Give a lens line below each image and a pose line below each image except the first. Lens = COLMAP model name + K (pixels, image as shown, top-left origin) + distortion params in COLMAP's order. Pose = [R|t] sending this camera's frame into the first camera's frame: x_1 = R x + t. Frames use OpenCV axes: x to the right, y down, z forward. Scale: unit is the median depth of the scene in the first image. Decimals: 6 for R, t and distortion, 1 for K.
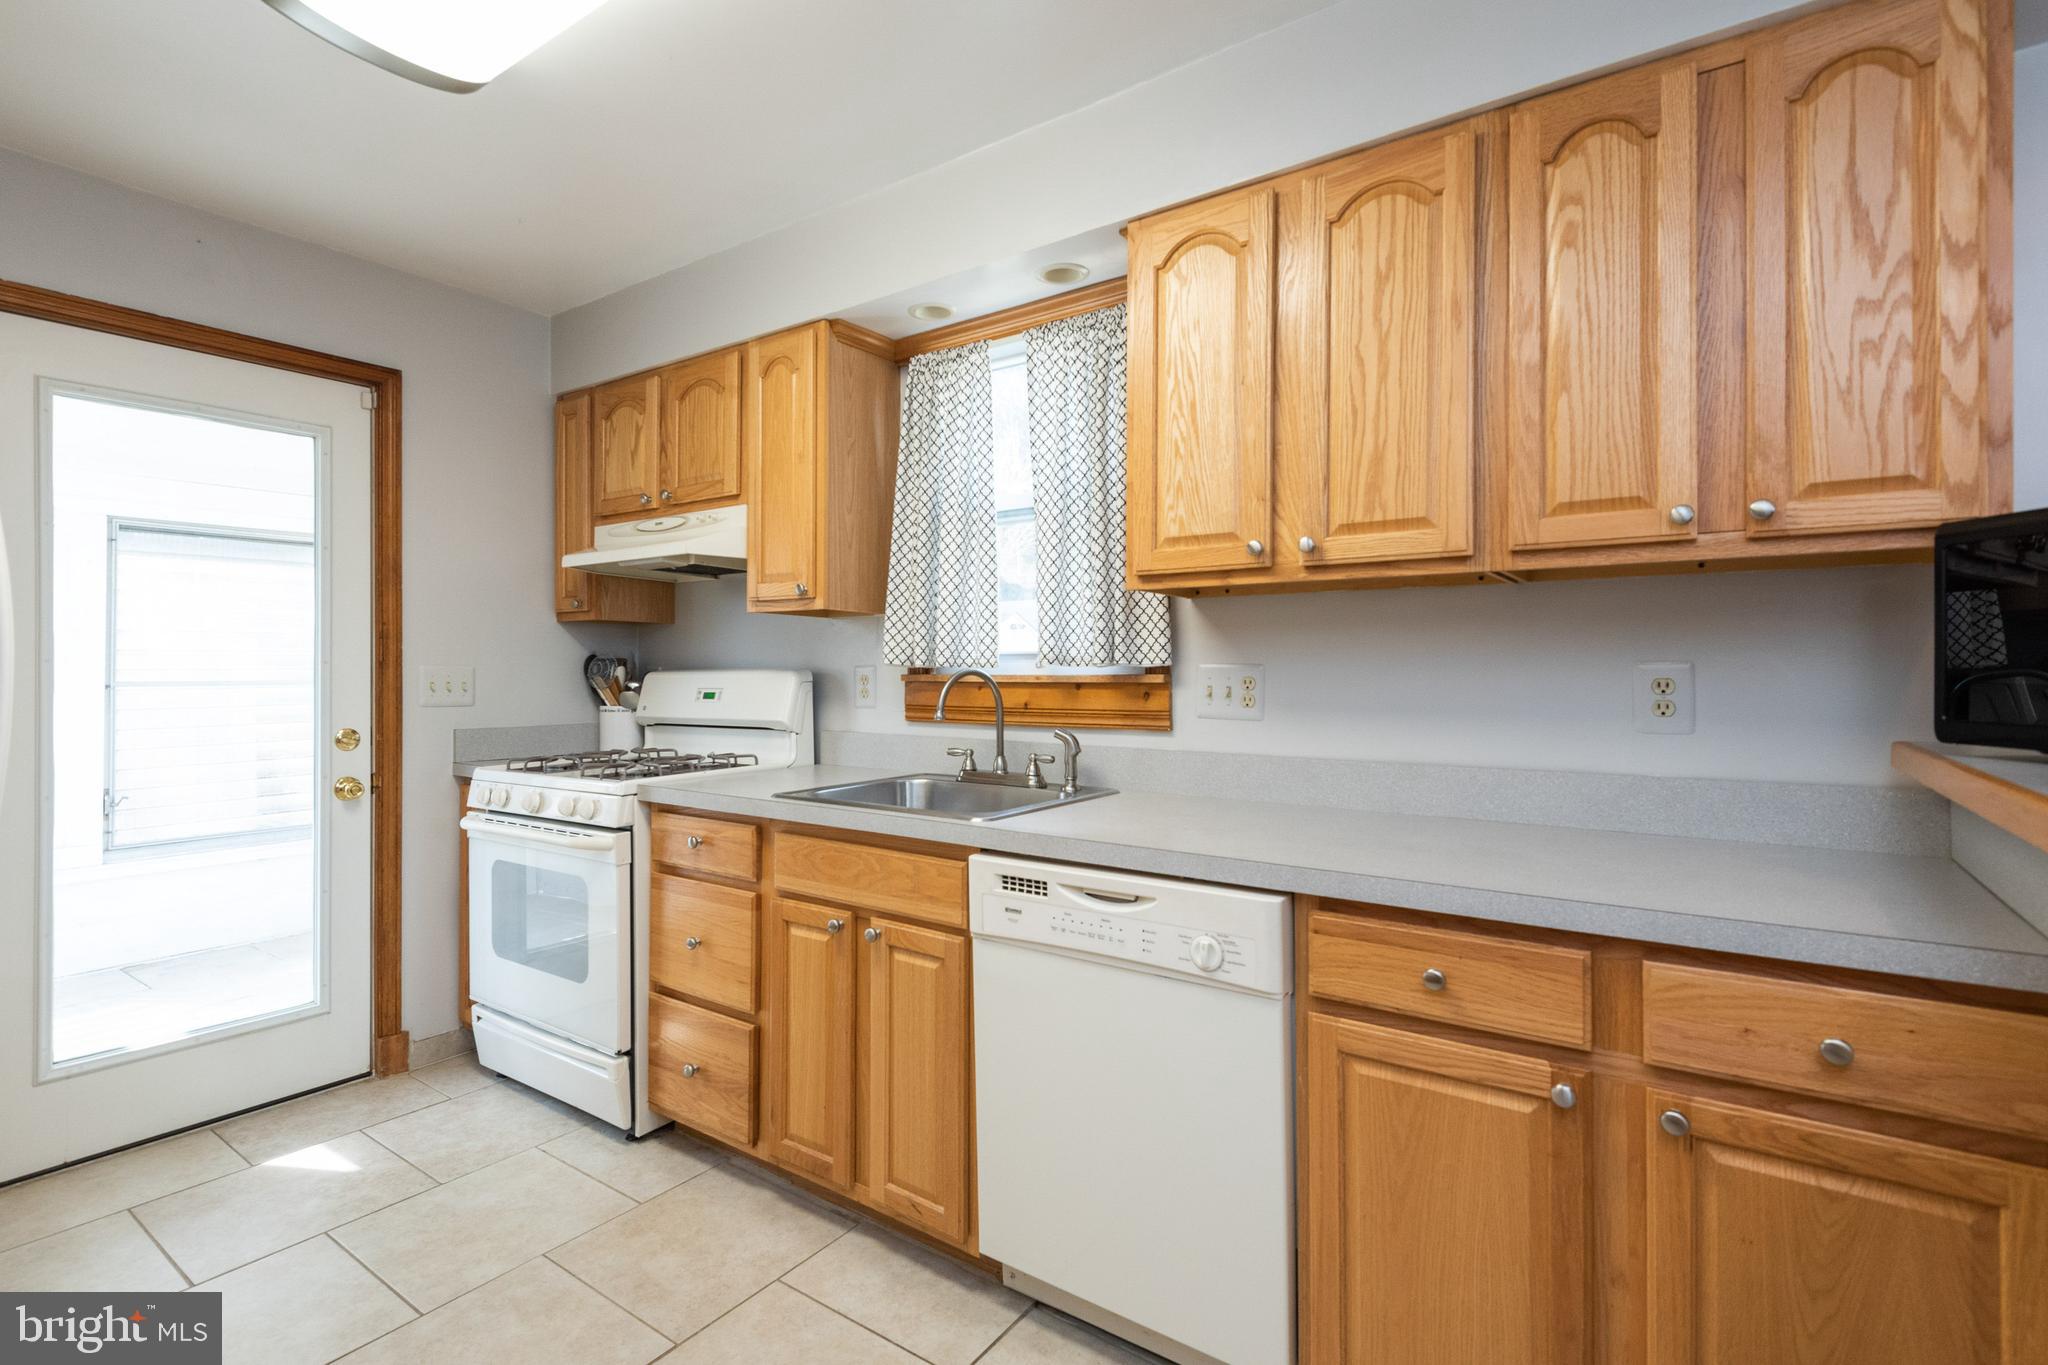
lens RADIAL K [[969.1, 0, 1020.0], [0, 969.1, 656.0], [0, 0, 1]] dist [0.023939, -0.018952]
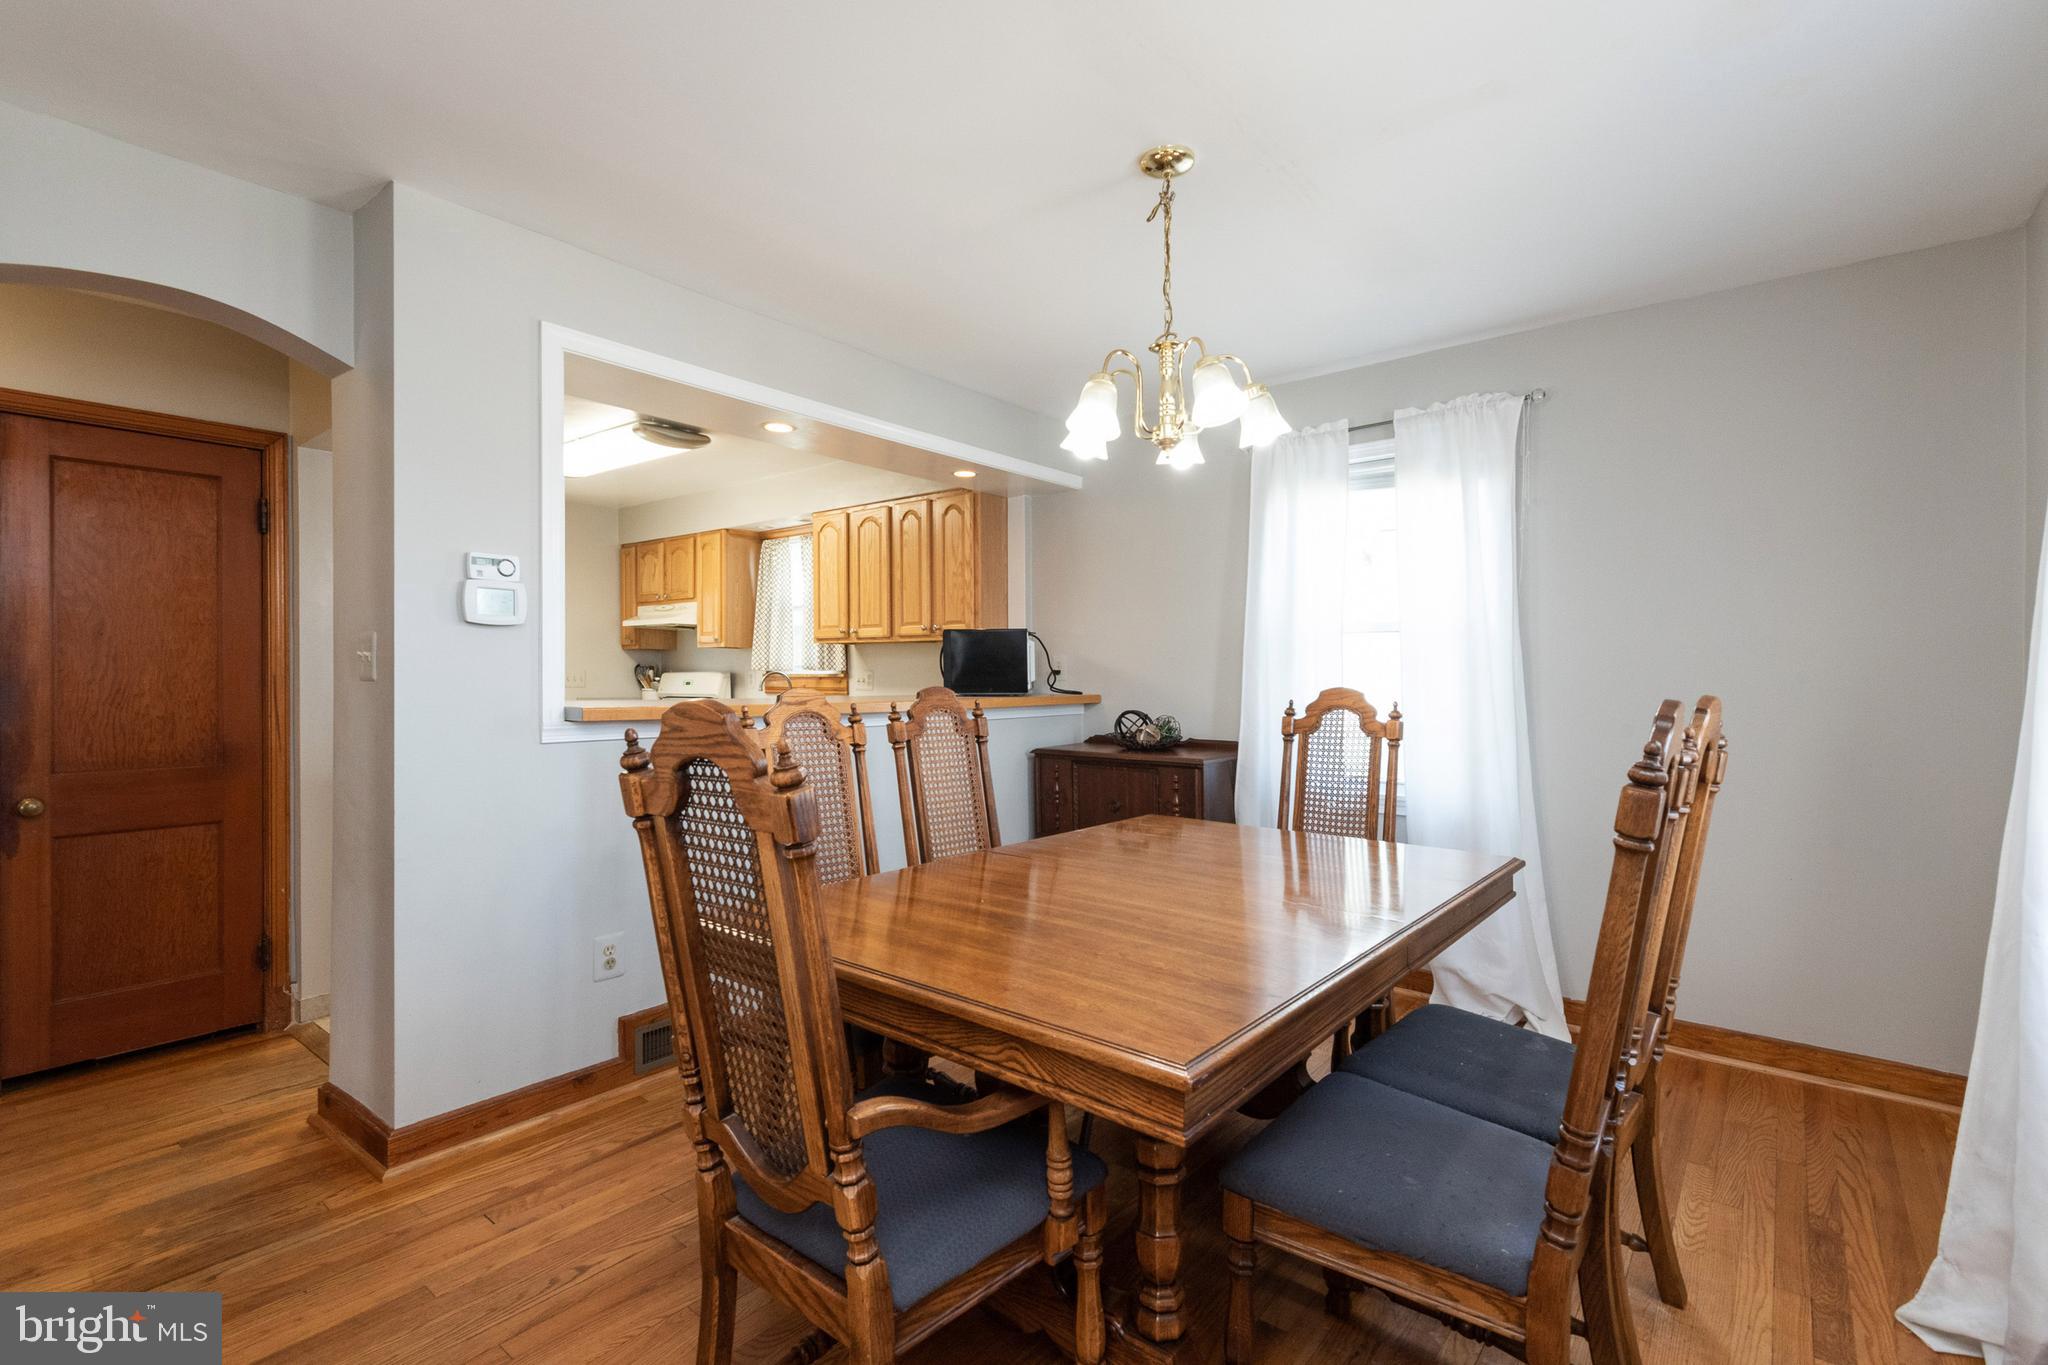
lens RADIAL K [[925.6, 0, 1024.0], [0, 925.6, 682.5], [0, 0, 1]] dist [0.036266, -0.018750]
pose [[0.998107, 0.004228, -0.061362, 0.606426], [-0.002894, 0.999758, 0.021810, -0.010134], [0.061439, -0.021592, 0.997877, -1.128813]]
